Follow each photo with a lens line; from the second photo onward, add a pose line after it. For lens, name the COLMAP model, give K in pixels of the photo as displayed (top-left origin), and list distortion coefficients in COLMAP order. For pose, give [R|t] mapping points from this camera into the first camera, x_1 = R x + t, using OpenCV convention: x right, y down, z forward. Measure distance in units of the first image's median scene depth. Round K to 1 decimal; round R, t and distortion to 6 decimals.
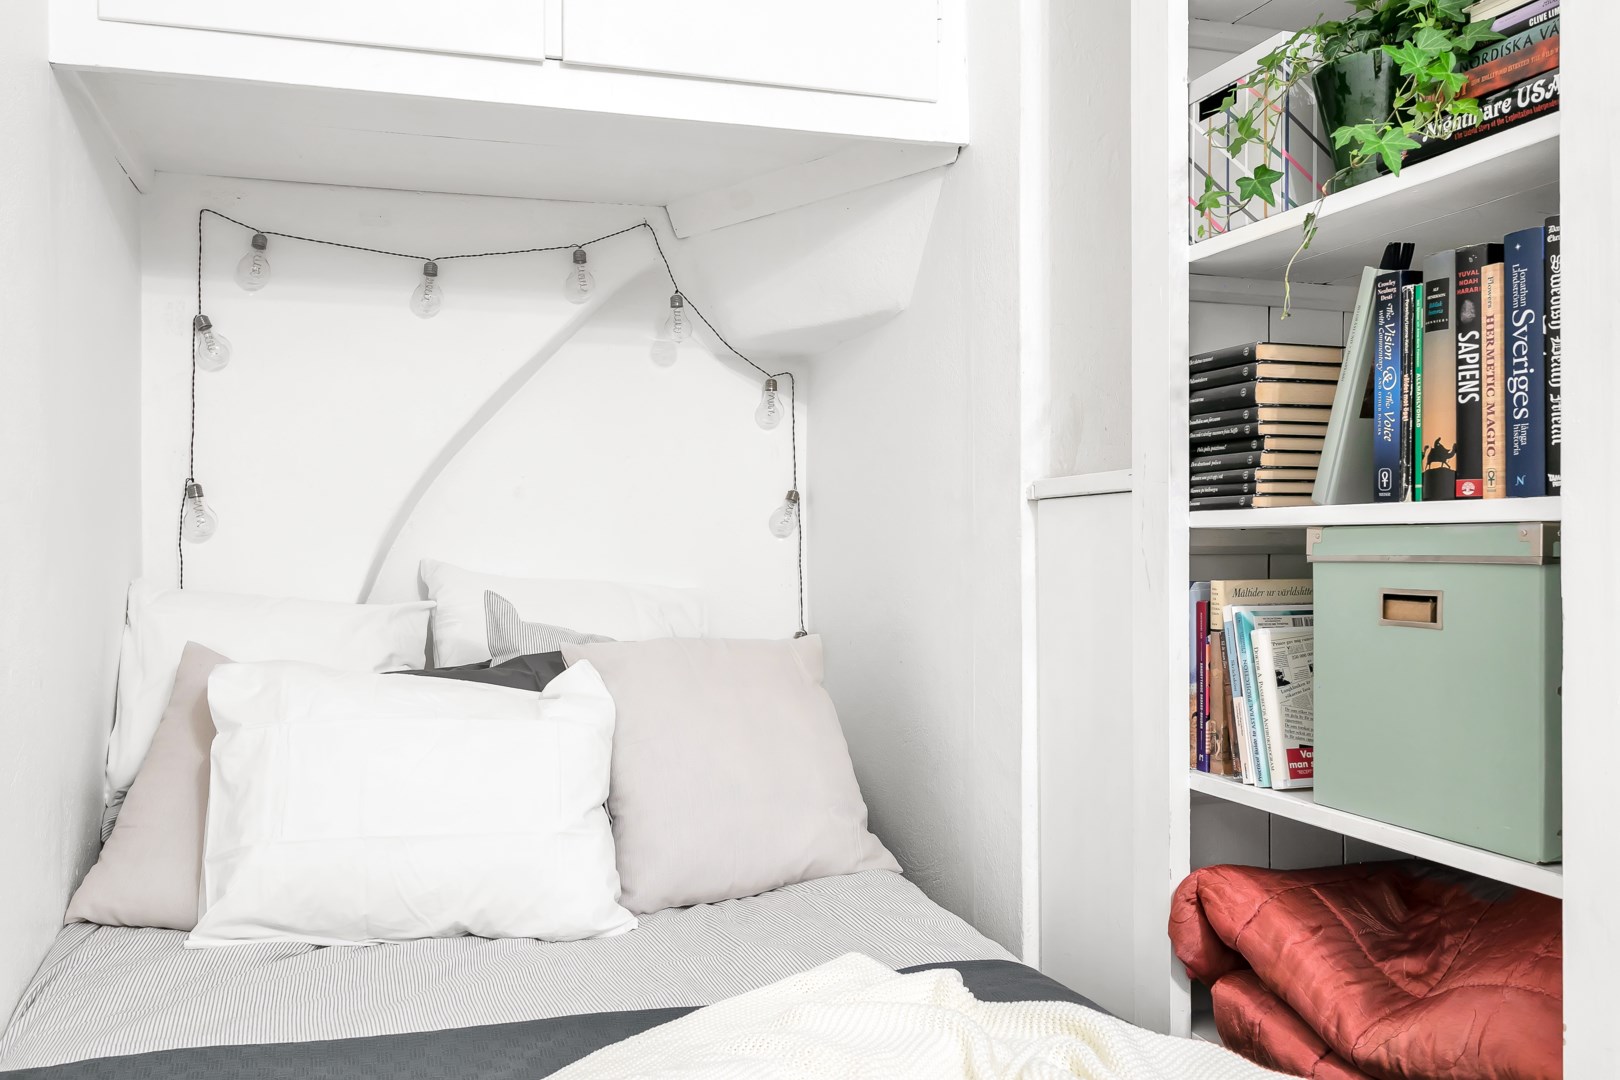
lens RADIAL K [[1456.9, 0, 811.4], [0, 1456.9, 544.1], [0, 0, 1]] dist [0.022523, 0.016979]
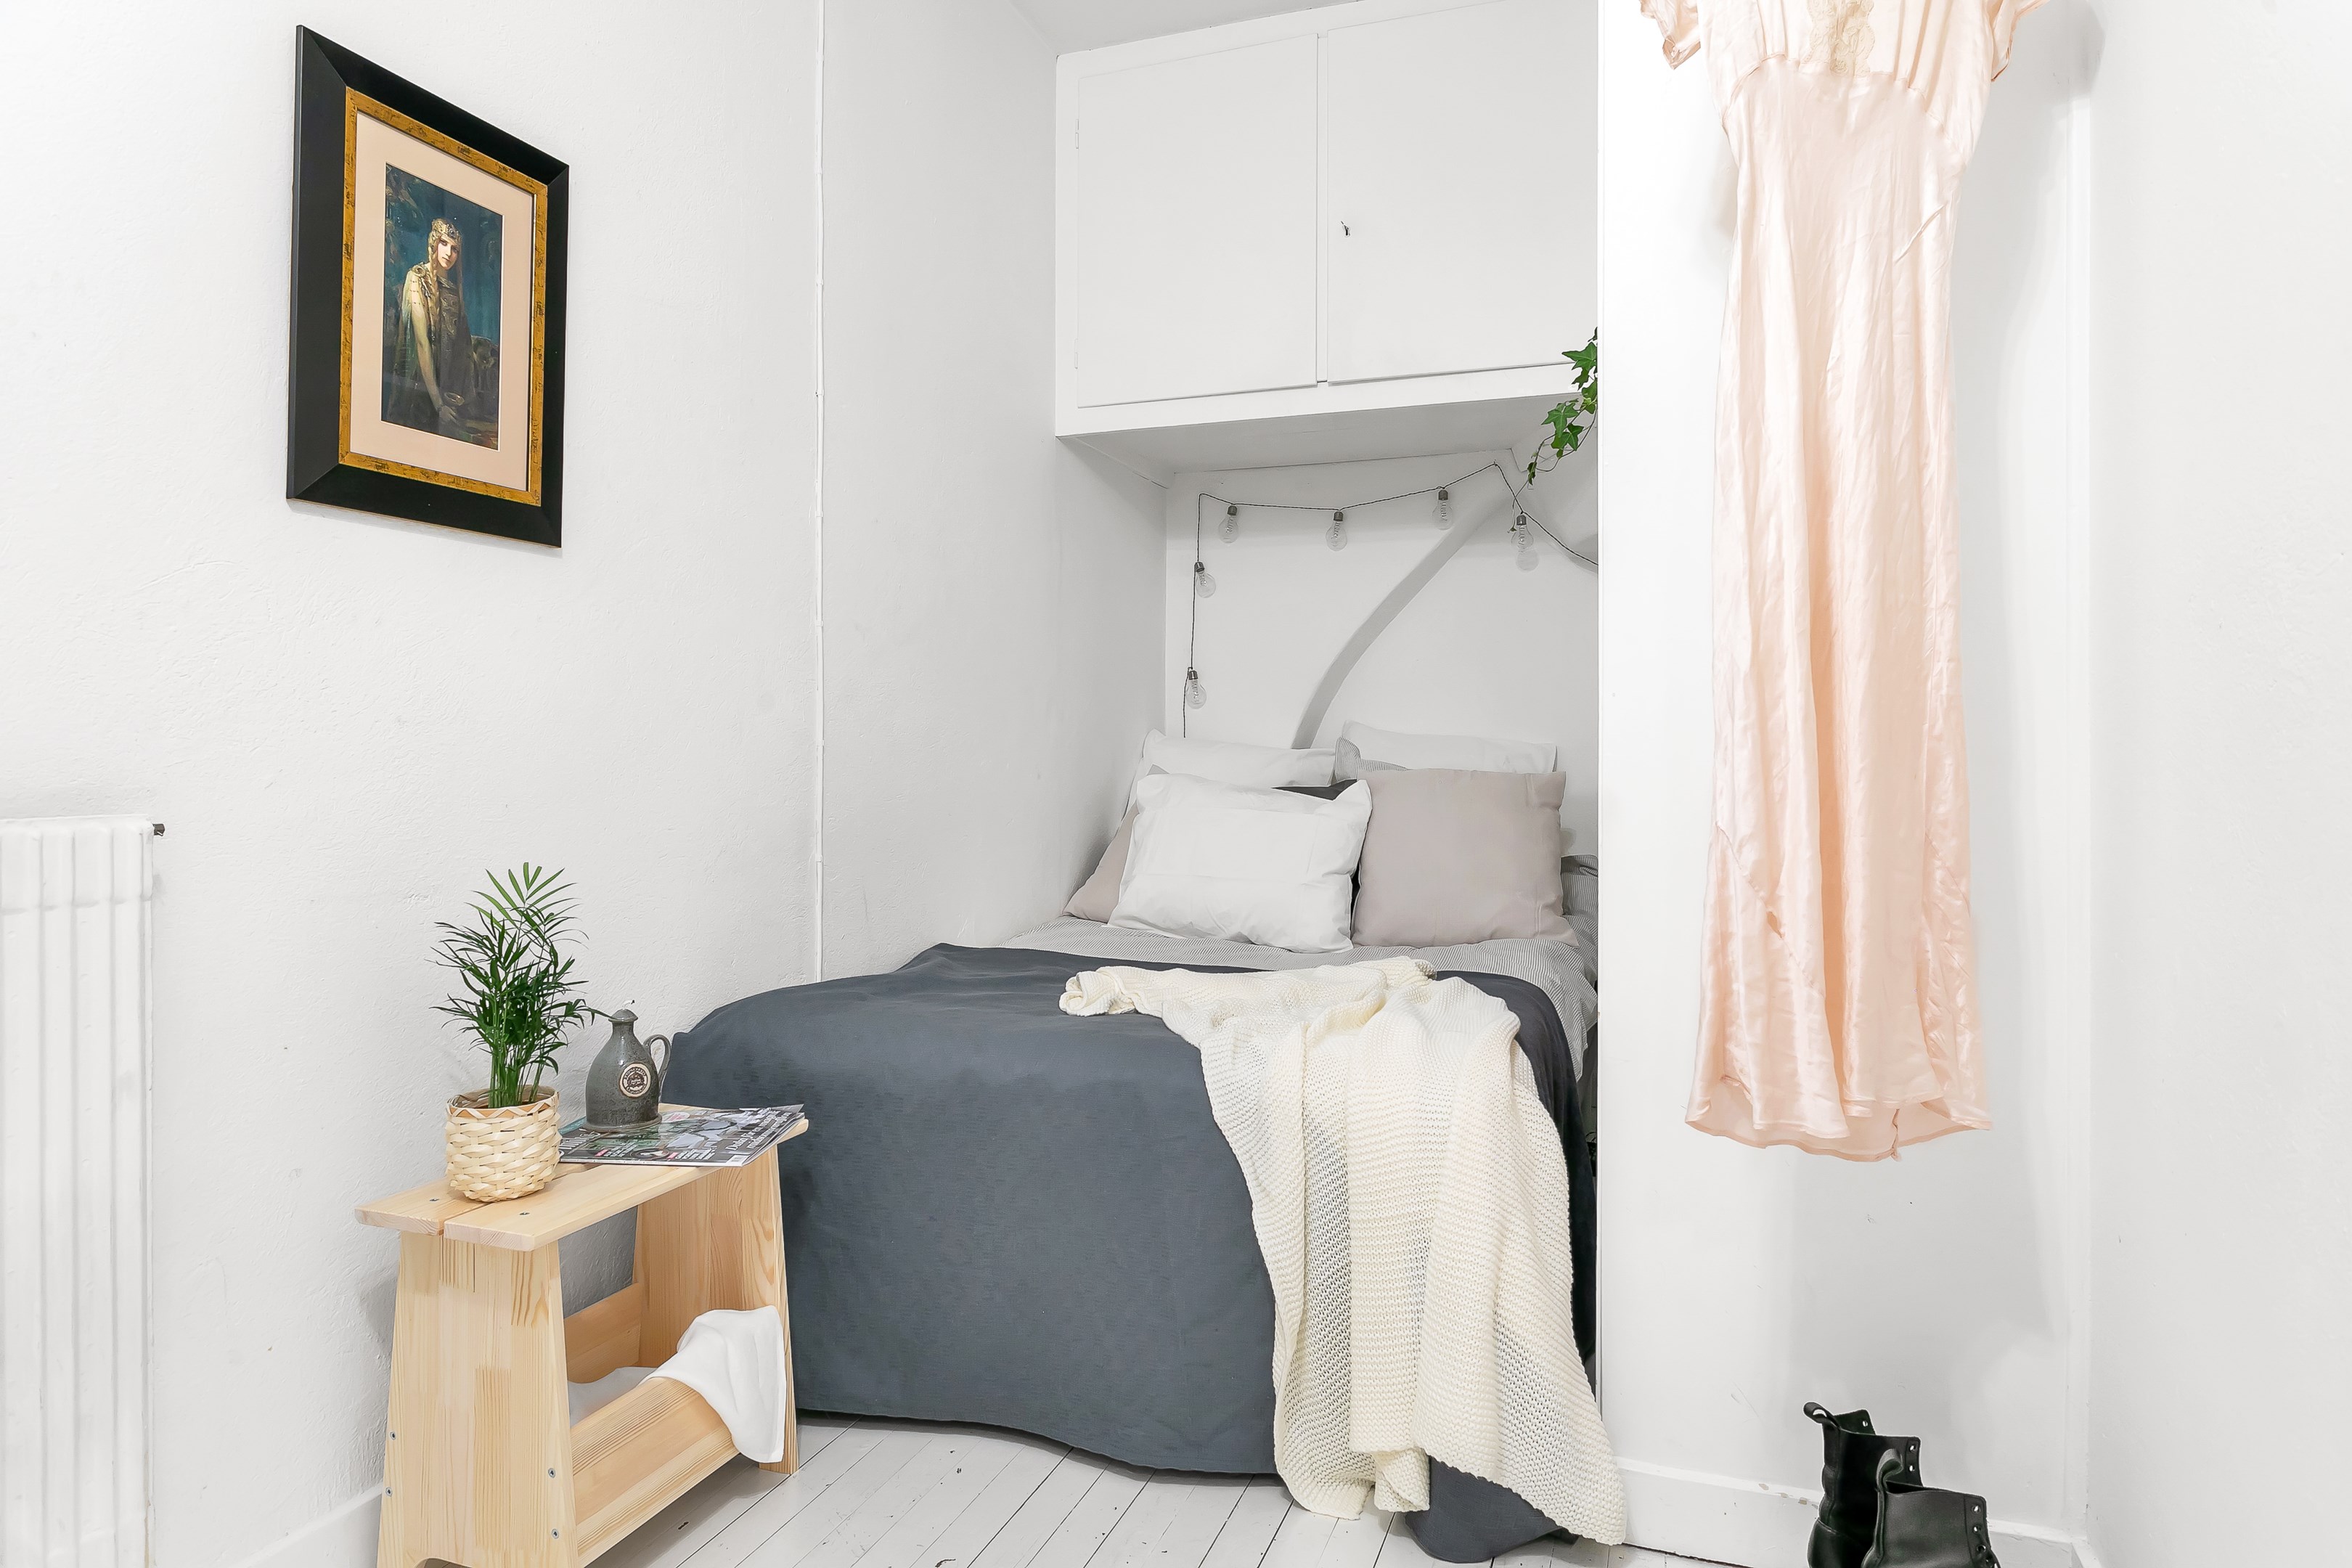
lens RADIAL K [[1495.2, 0, 1167.6], [0, 1495.2, 737.1], [0, 0, 1]] dist [0.015935, 0.004027]
pose [[0.782399, -0.002996, -0.622771, 0.540192], [-0.002335, 0.999967, -0.007744, 0.041160], [0.622774, 0.007513, 0.782366, -0.258717]]
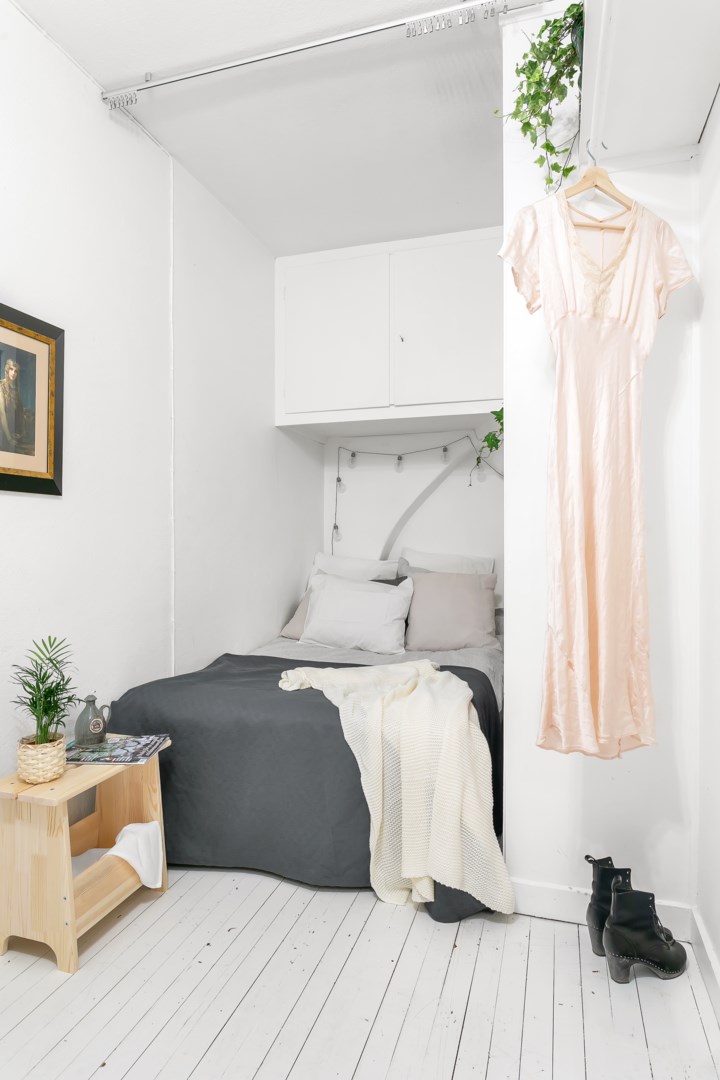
lens RADIAL K [[686.6, 0, 357.0], [0, 686.6, 536.1], [0, 0, 1]] dist [0.015935, 0.004027]
pose [[0.810199, 0.000915, -0.586155, 0.583322], [0.000710, 0.999997, 0.002542, -0.018477], [0.586155, -0.002476, 0.810195, -0.311309]]
